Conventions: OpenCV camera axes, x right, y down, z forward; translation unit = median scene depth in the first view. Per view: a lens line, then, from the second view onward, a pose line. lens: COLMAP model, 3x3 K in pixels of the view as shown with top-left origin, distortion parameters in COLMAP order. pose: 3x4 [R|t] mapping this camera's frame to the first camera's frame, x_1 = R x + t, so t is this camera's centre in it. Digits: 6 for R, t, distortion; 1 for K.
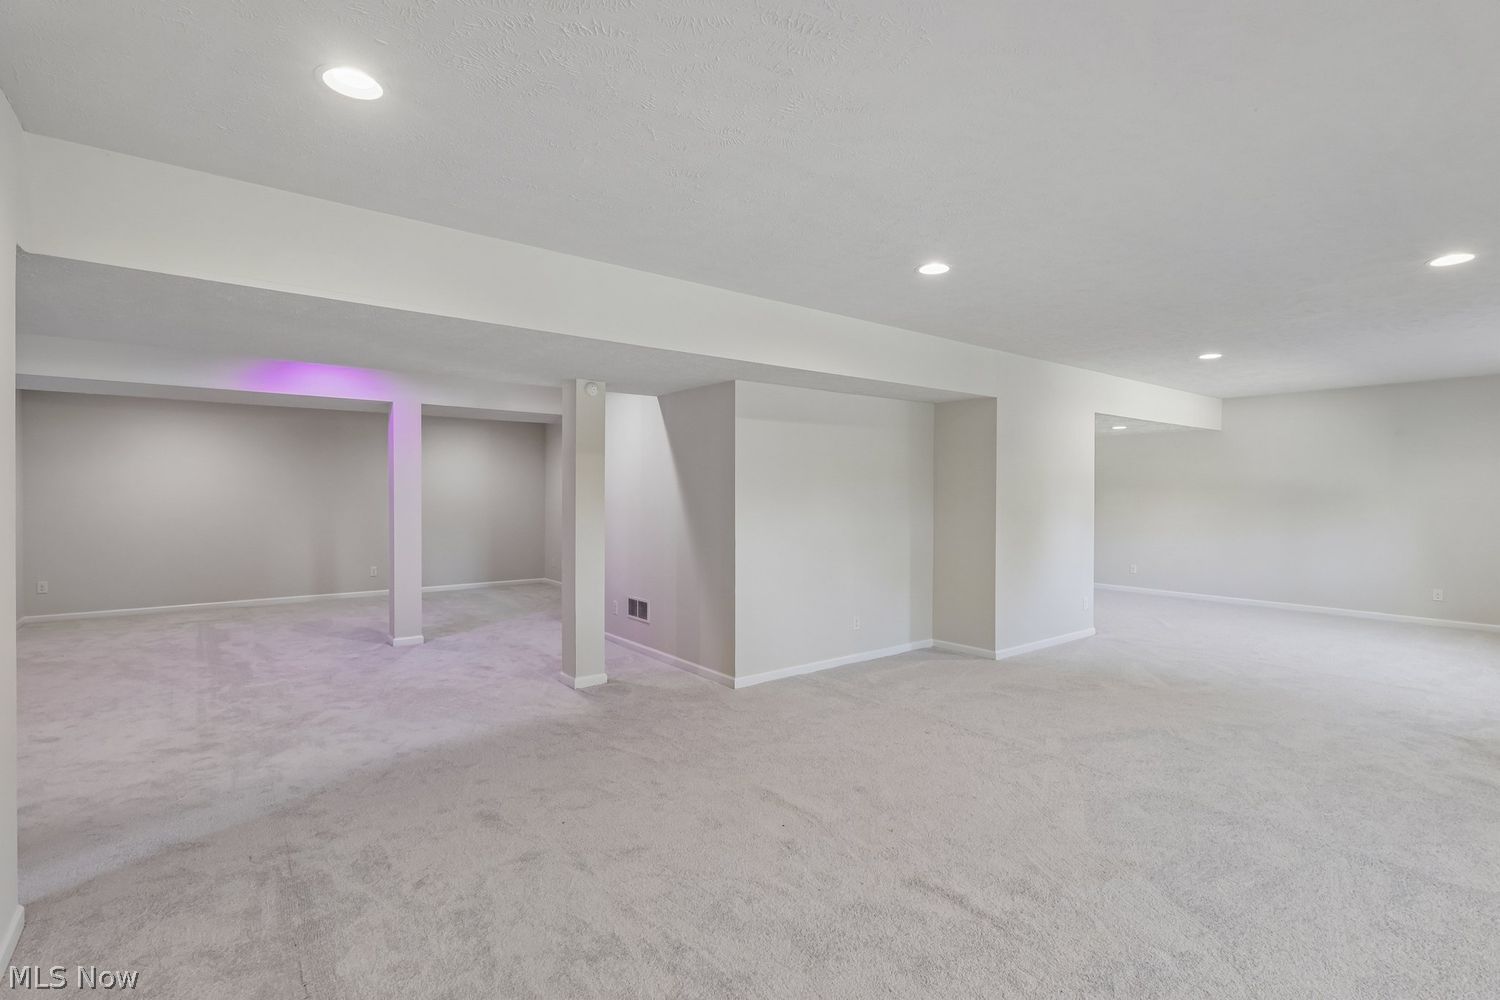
lens RADIAL K [[697.0, 0, 741.5], [0, 697.0, 494.9], [0, 0, 1]] dist [-0.001723, 0.000237]
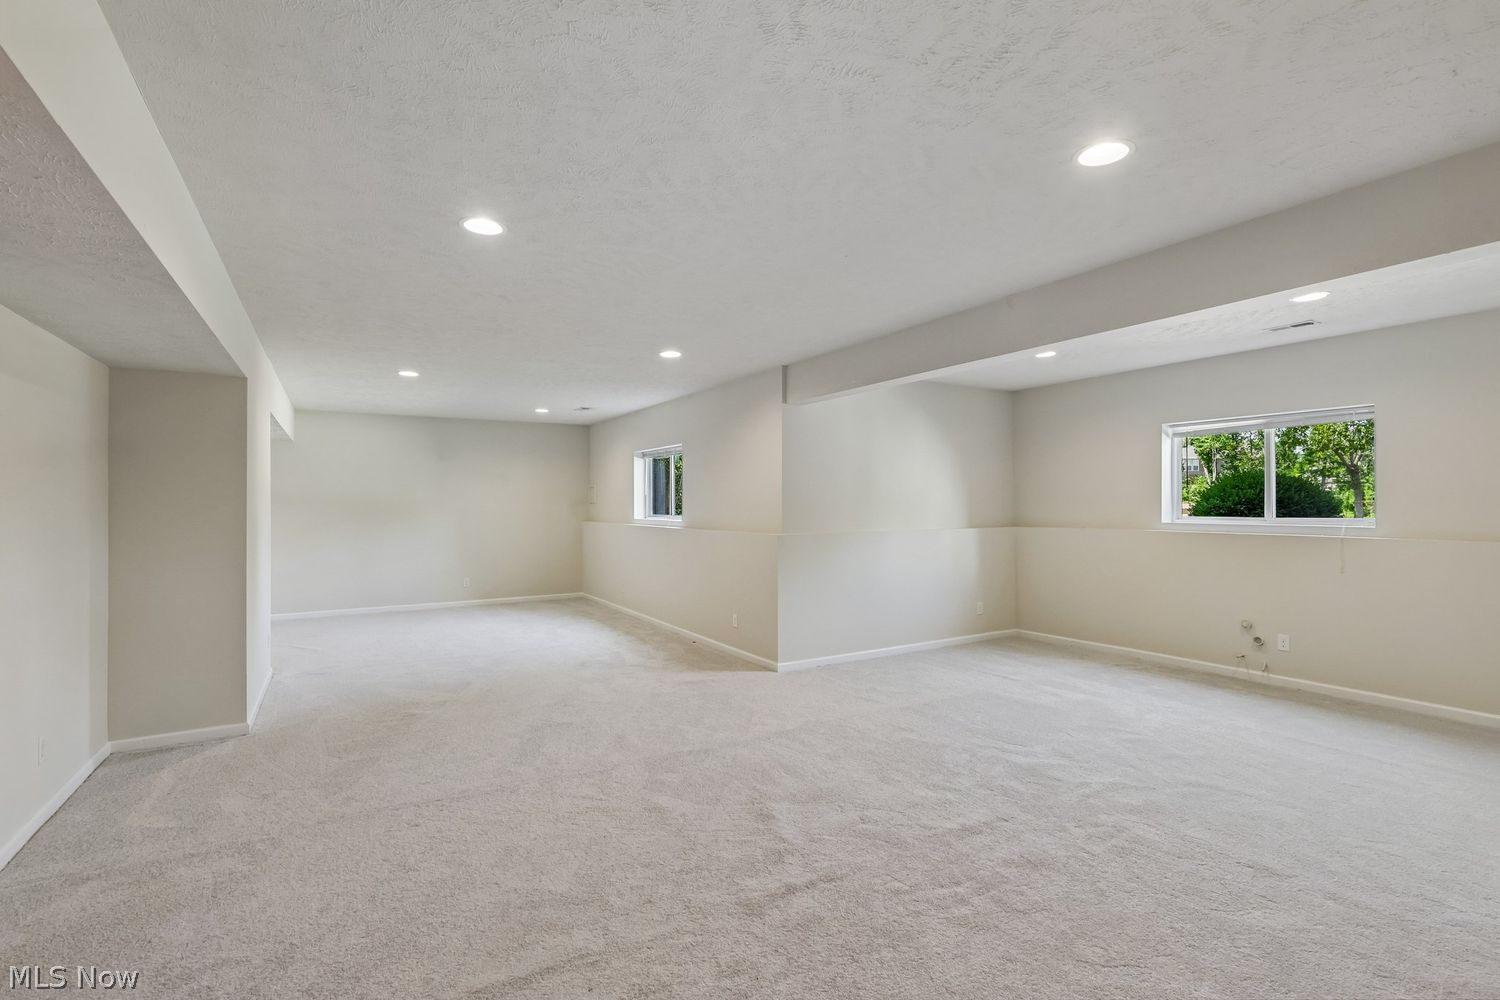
lens RADIAL K [[697.0, 0, 753.2], [0, 697.0, 506.8], [0, 0, 1]] dist [-0.001723, 0.000237]
pose [[0.114566, -0.006759, 0.993393, -0.559765], [0.008989, 0.999943, 0.005767, -0.004634], [-0.993375, 0.008269, 0.114620, 0.702926]]
